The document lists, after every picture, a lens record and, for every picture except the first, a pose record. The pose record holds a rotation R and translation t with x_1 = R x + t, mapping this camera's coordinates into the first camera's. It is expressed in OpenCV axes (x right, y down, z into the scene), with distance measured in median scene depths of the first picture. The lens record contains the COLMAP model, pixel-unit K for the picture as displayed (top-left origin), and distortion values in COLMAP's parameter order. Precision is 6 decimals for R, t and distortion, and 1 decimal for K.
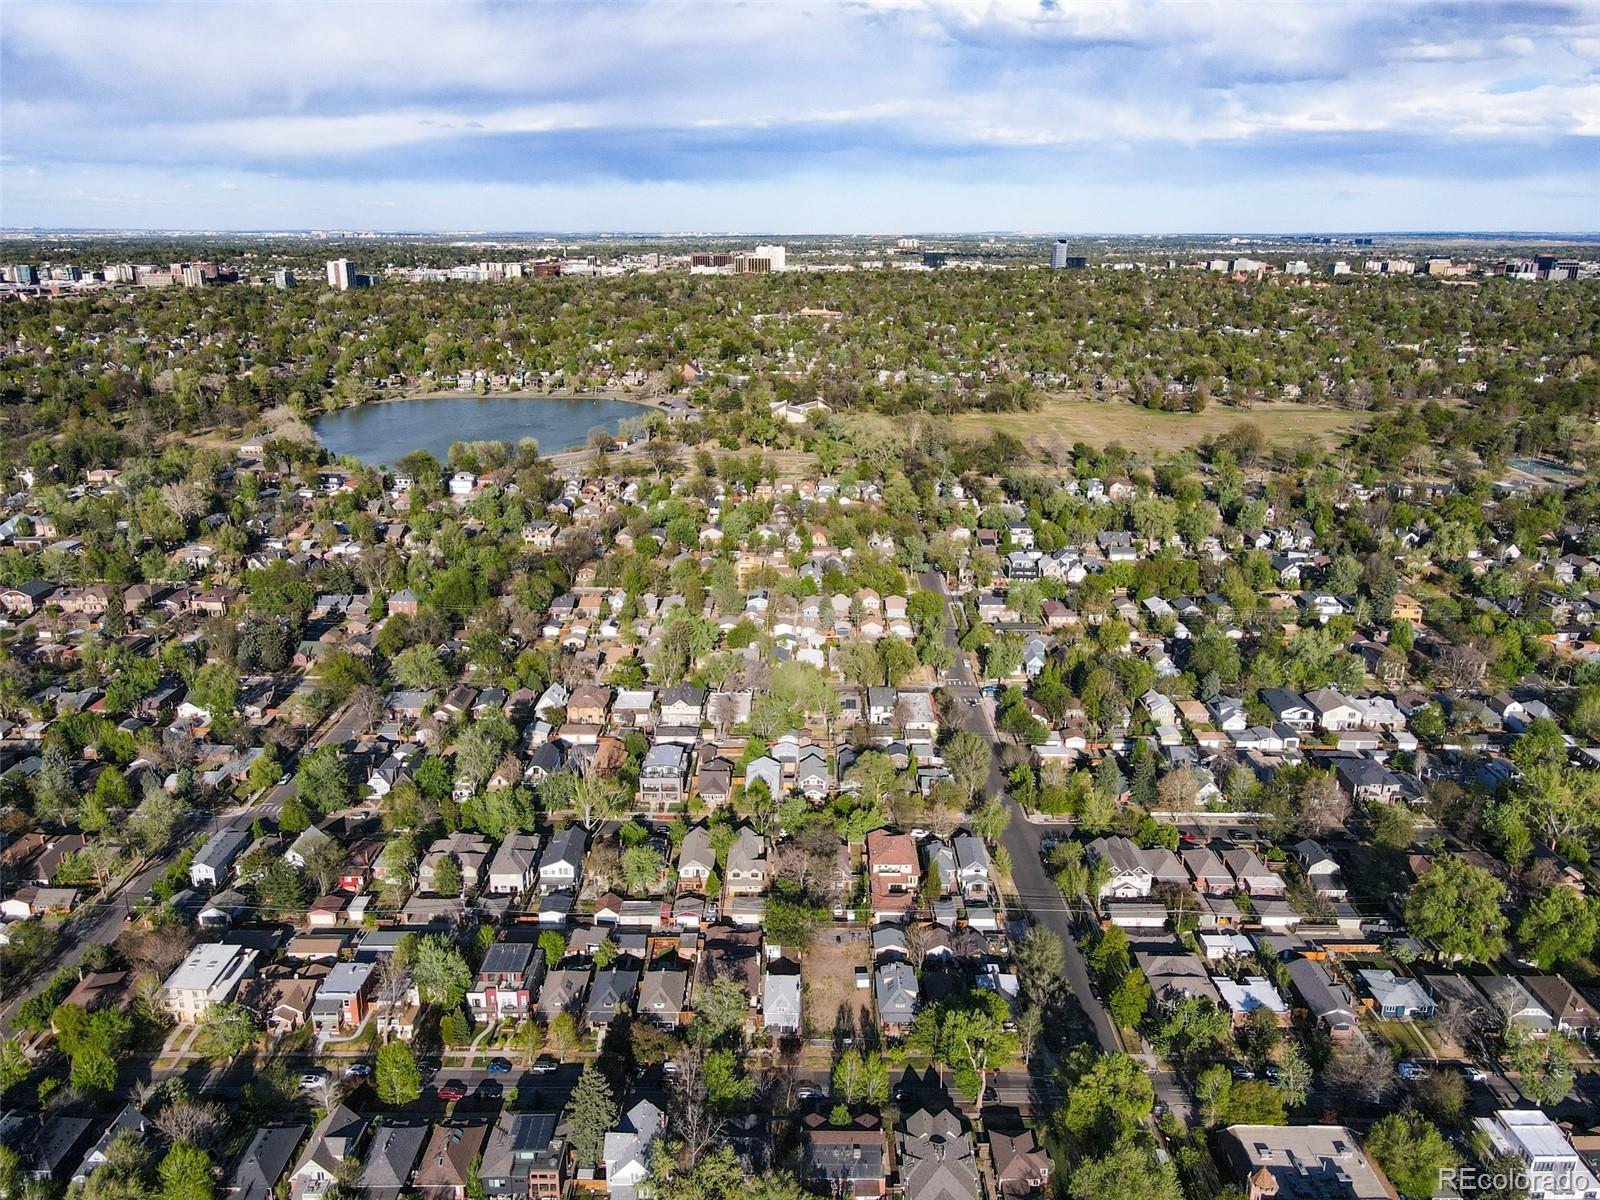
lens RADIAL K [[1200.8, 0, 800.0], [0, 1200.8, 600.0], [0, 0, 1]] dist [0.003046, 0.033191]
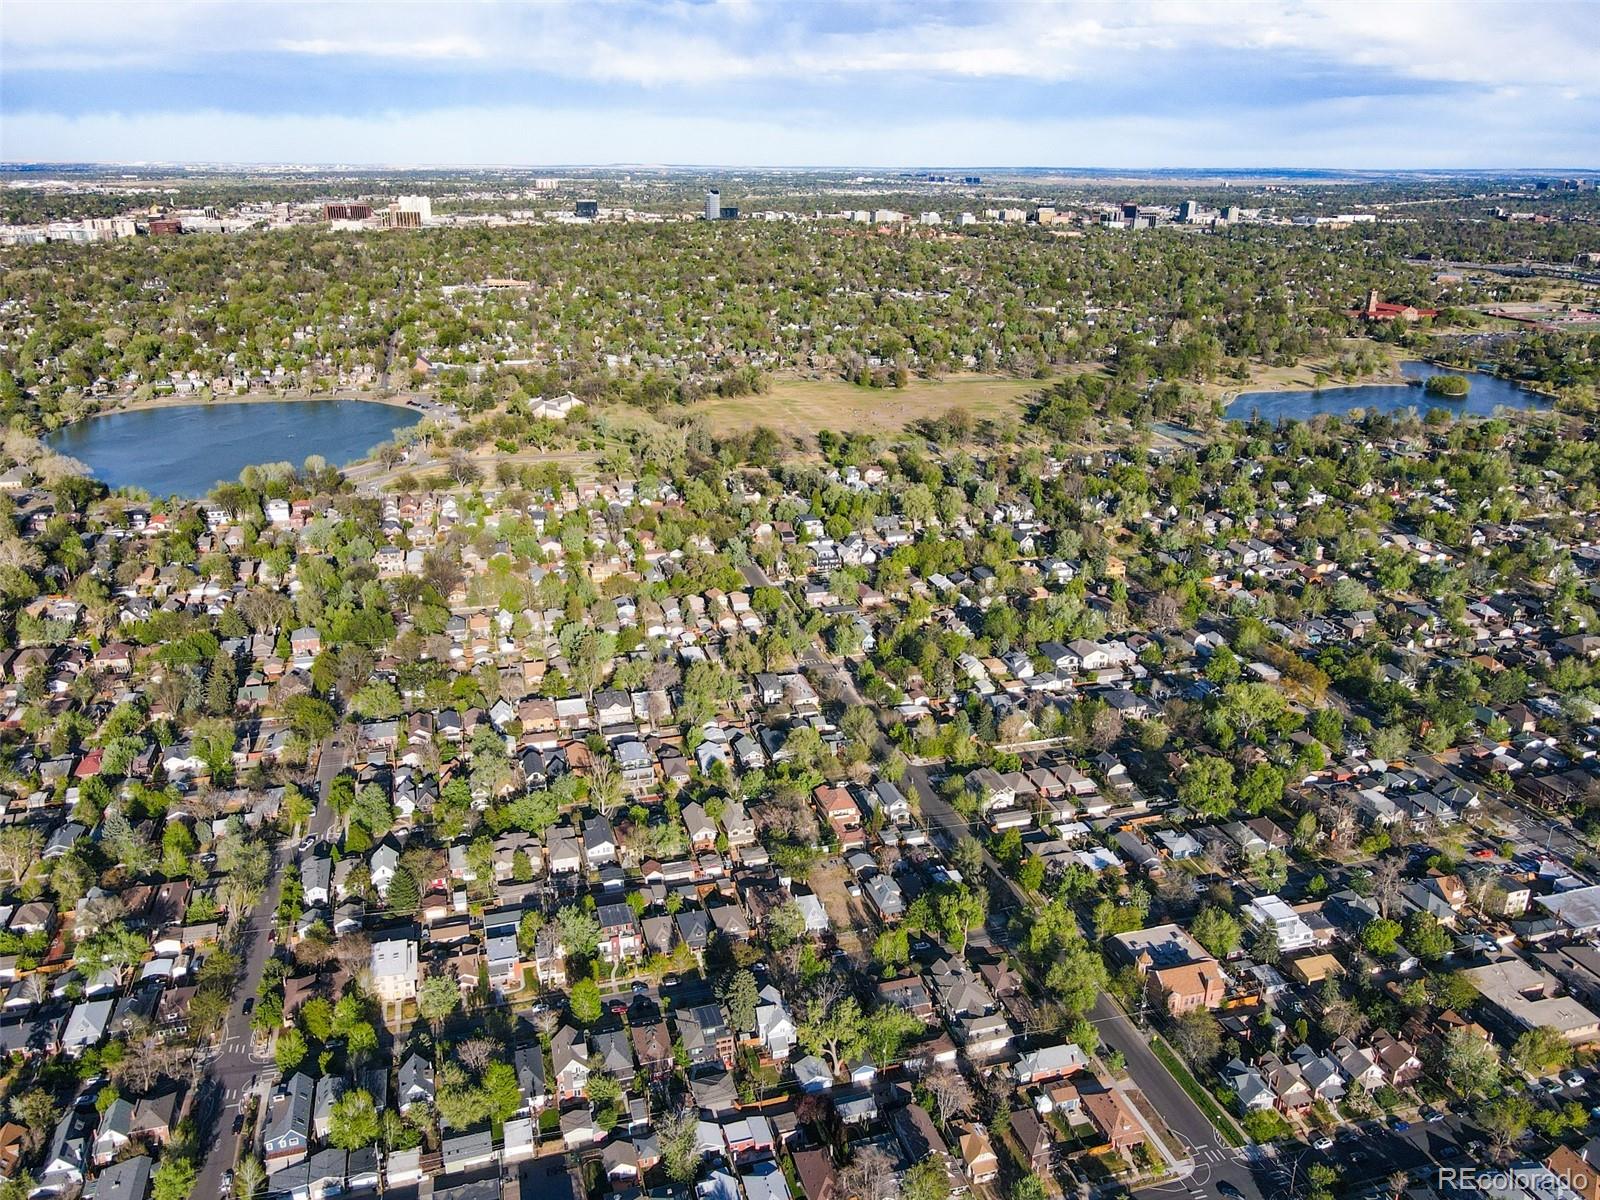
lens RADIAL K [[1200.8, 0, 800.0], [0, 1200.8, 600.0], [0, 0, 1]] dist [0.003046, 0.033191]
pose [[0.959119, -0.095351, 0.266457, -0.236036], [0.082687, 0.994864, 0.058377, -0.078426], [-0.270655, -0.033958, 0.962077, -0.233675]]
